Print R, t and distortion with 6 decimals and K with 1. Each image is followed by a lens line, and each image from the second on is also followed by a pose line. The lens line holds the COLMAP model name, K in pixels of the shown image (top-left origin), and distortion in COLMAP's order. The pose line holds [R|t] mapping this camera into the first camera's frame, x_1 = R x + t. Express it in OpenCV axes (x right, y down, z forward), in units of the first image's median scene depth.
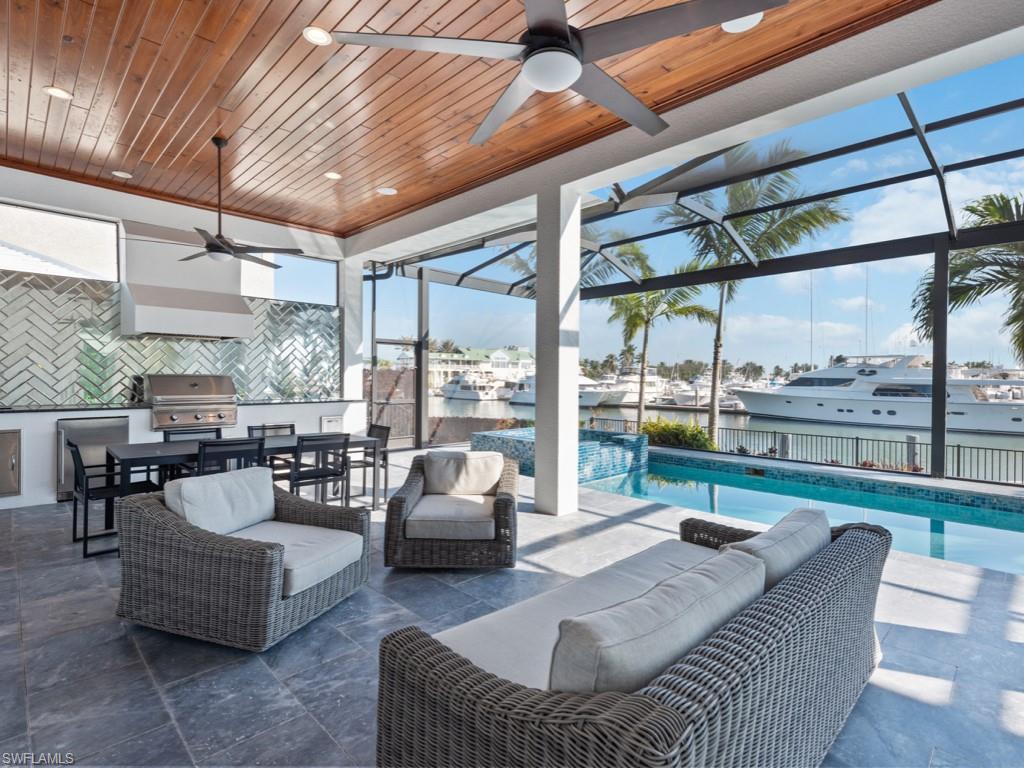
lens RADIAL K [[508.4, 0, 510.5], [0, 508.4, 378.3], [0, 0, 1]] dist [0.009110, -0.000065]
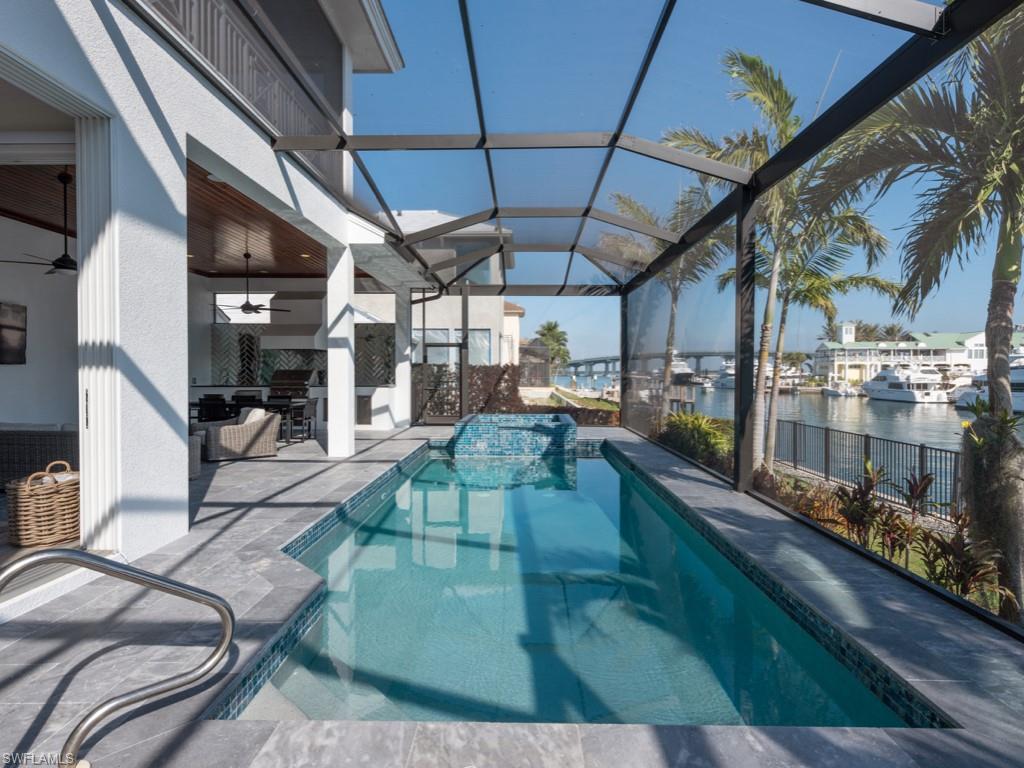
lens RADIAL K [[543.2, 0, 512.0], [0, 543.2, 384.0], [0, 0, 1]] dist [-0.000872, -0.000173]
pose [[0.700080, 0.006053, -0.714038, 0.187850], [0.005663, 0.999886, 0.014030, 0.002242], [0.714042, -0.013866, 0.699966, 0.031824]]
